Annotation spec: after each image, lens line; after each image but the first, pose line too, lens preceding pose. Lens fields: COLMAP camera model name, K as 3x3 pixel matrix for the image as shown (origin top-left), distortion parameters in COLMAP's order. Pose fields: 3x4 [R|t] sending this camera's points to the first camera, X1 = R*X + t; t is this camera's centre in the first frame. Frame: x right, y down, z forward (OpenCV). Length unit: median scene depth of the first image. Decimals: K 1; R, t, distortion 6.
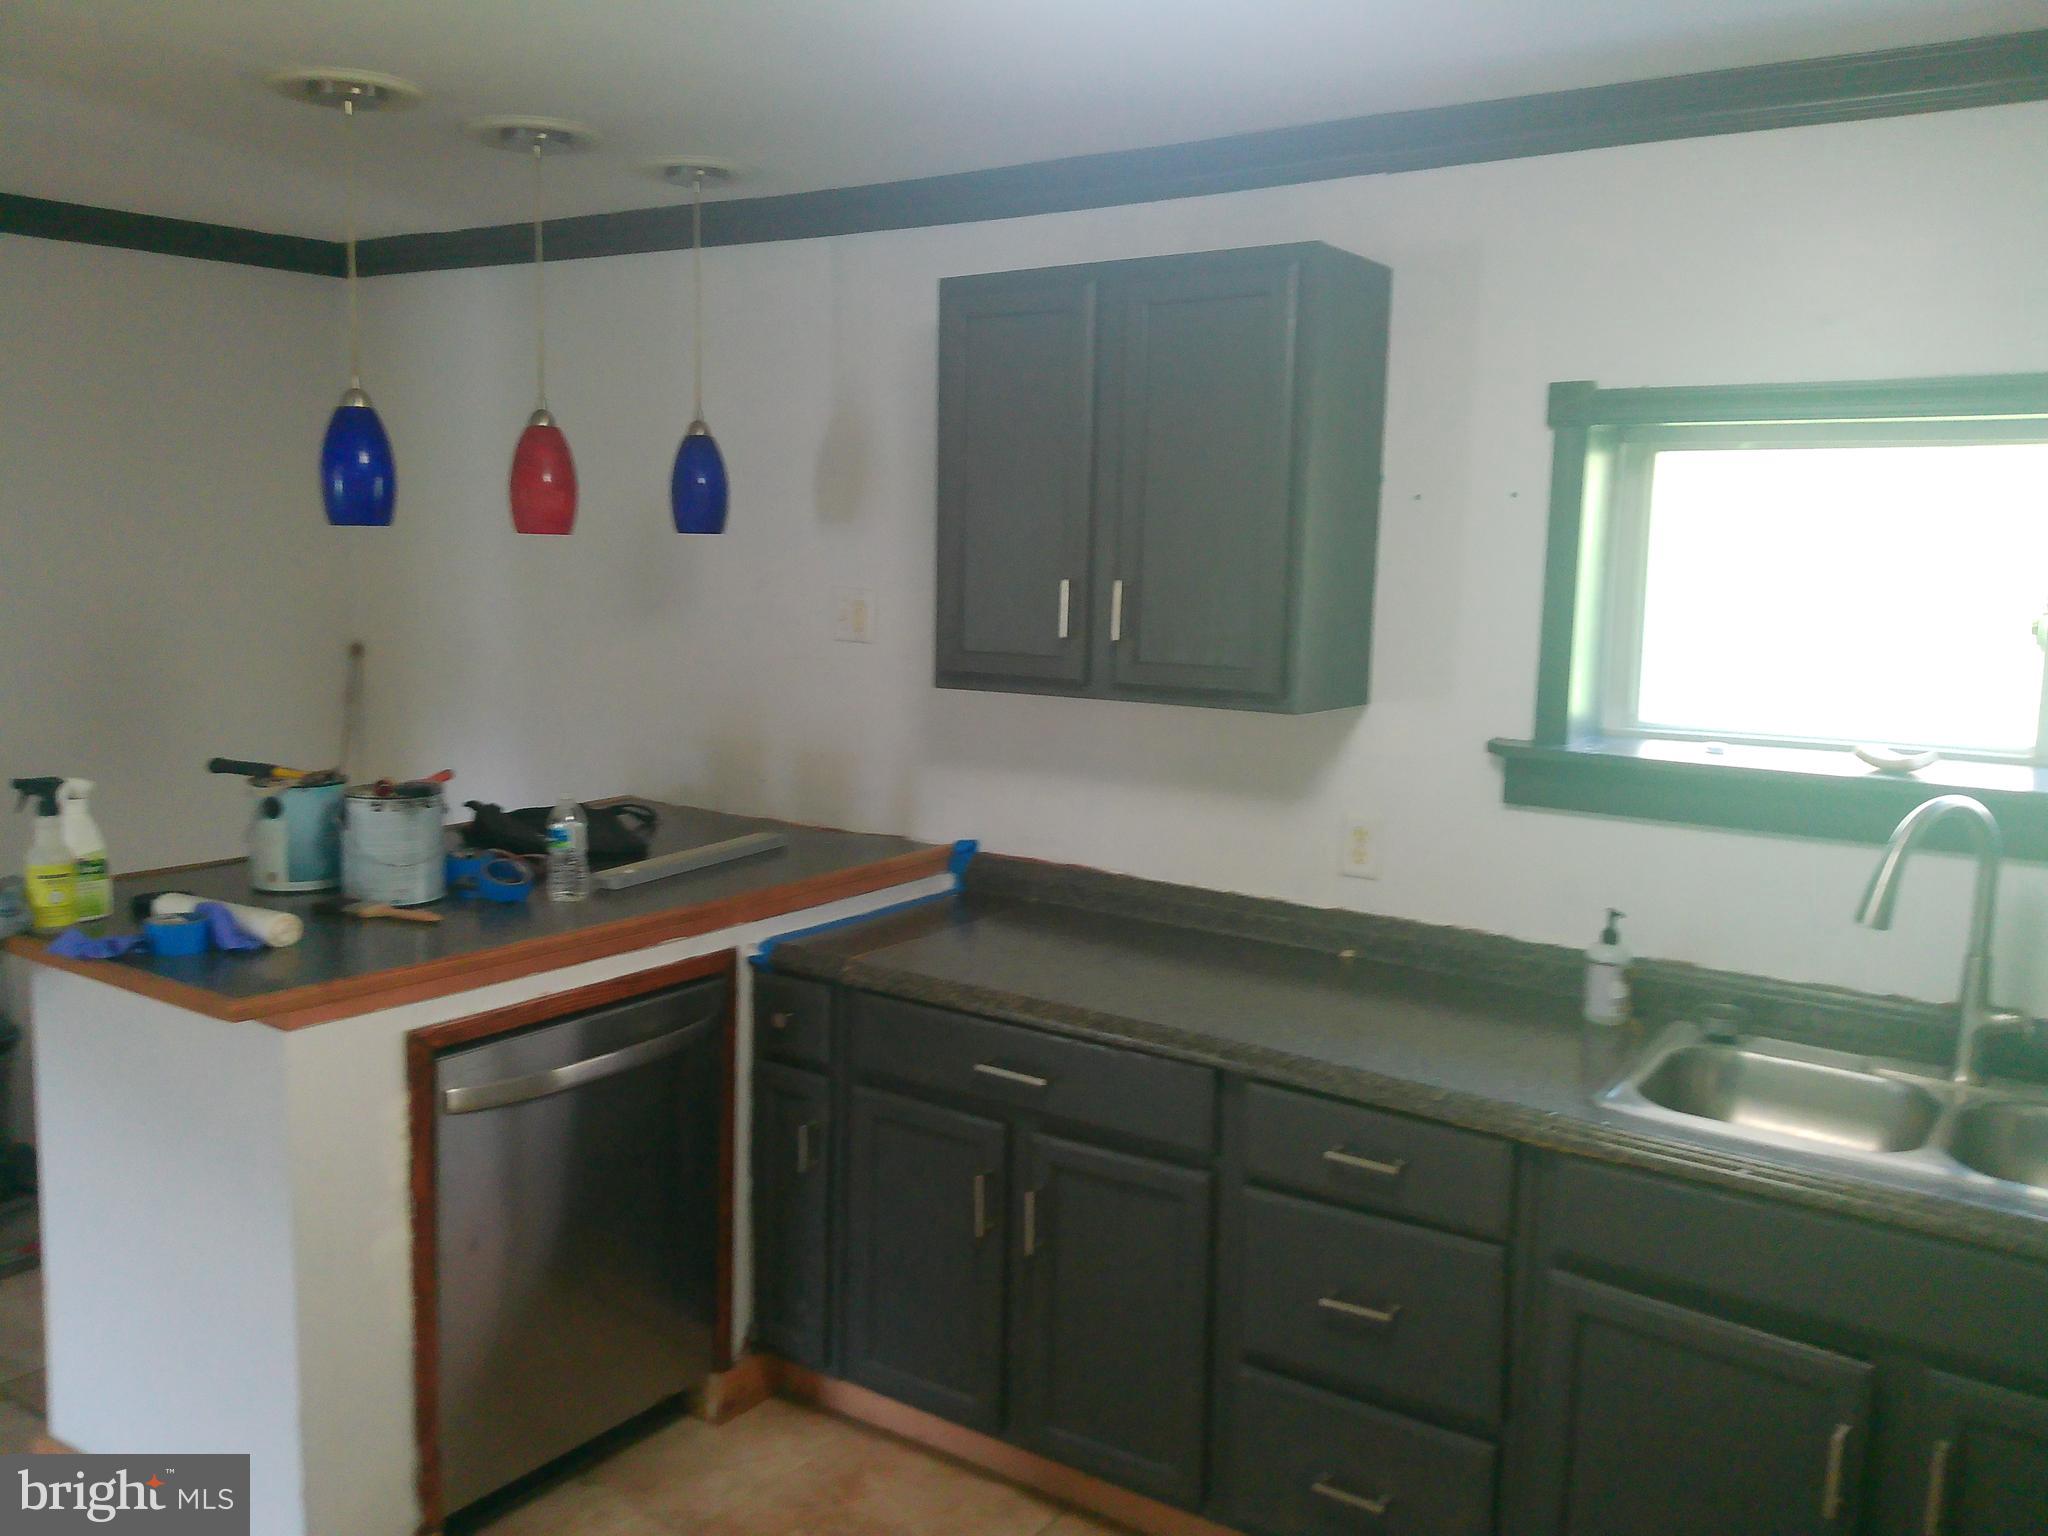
lens RADIAL K [[1690.2, 0, 1008.7], [0, 1690.2, 766.2], [0, 0, 1]] dist [0.117524, -0.237602]
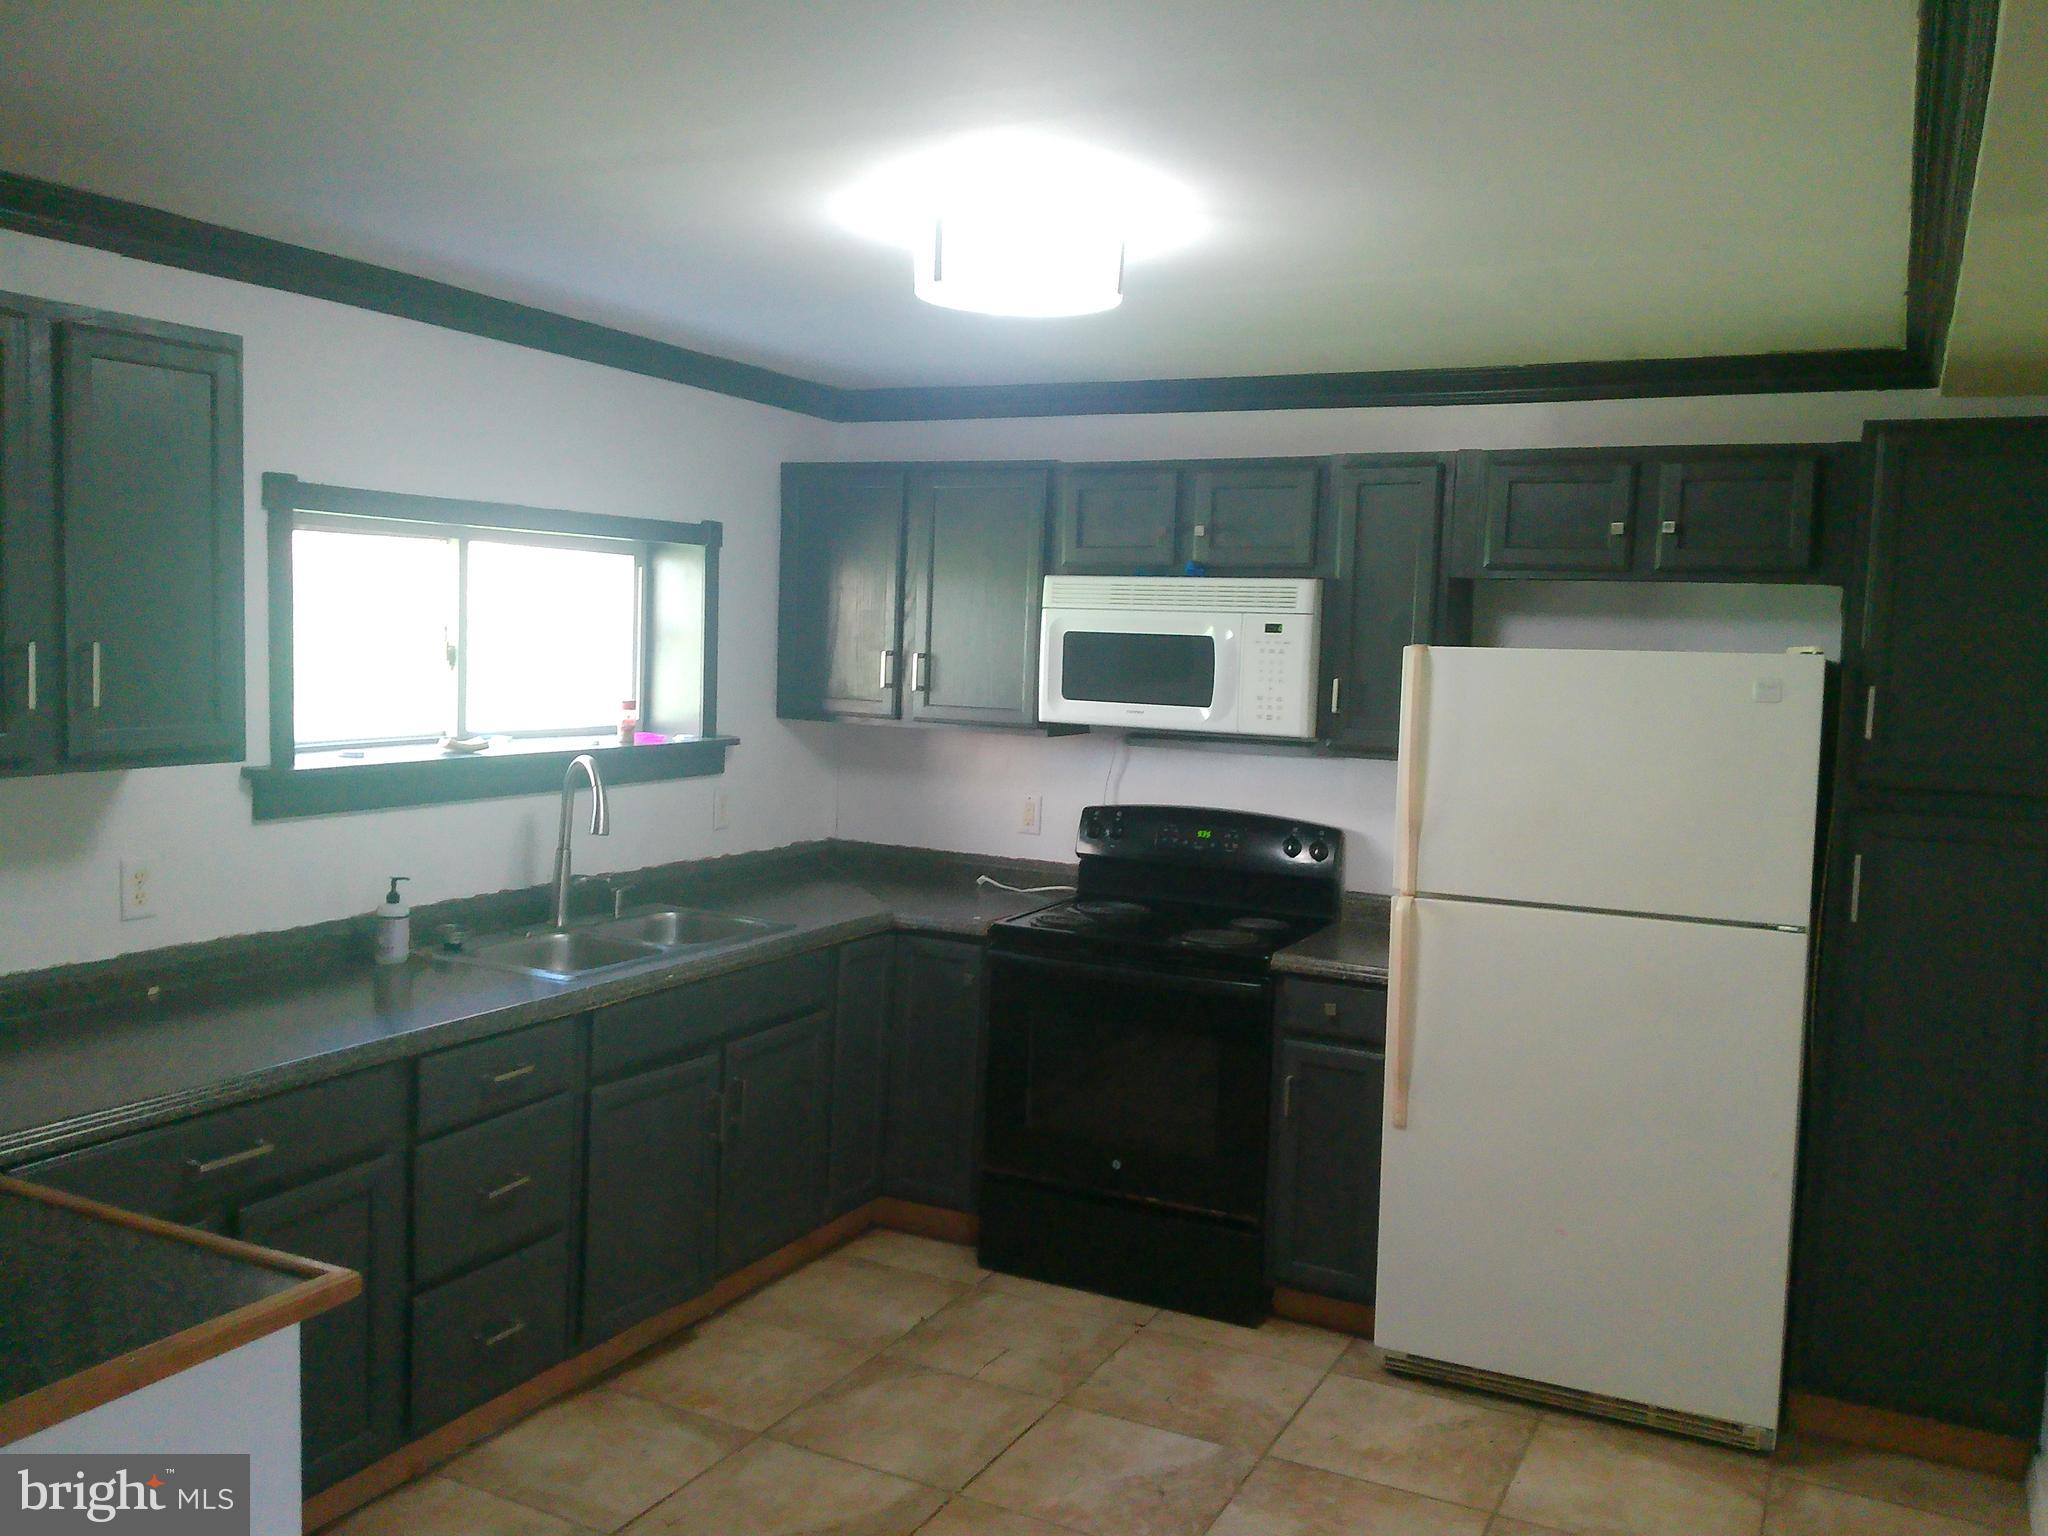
lens RADIAL K [[1690.2, 0, 1008.7], [0, 1690.2, 766.2], [0, 0, 1]] dist [0.117524, -0.237602]
pose [[-0.131673, -0.111717, 0.984978, -1.010557], [0.094234, 0.987719, 0.124625, -0.122810], [-0.986804, 0.109228, -0.119529, 0.663418]]
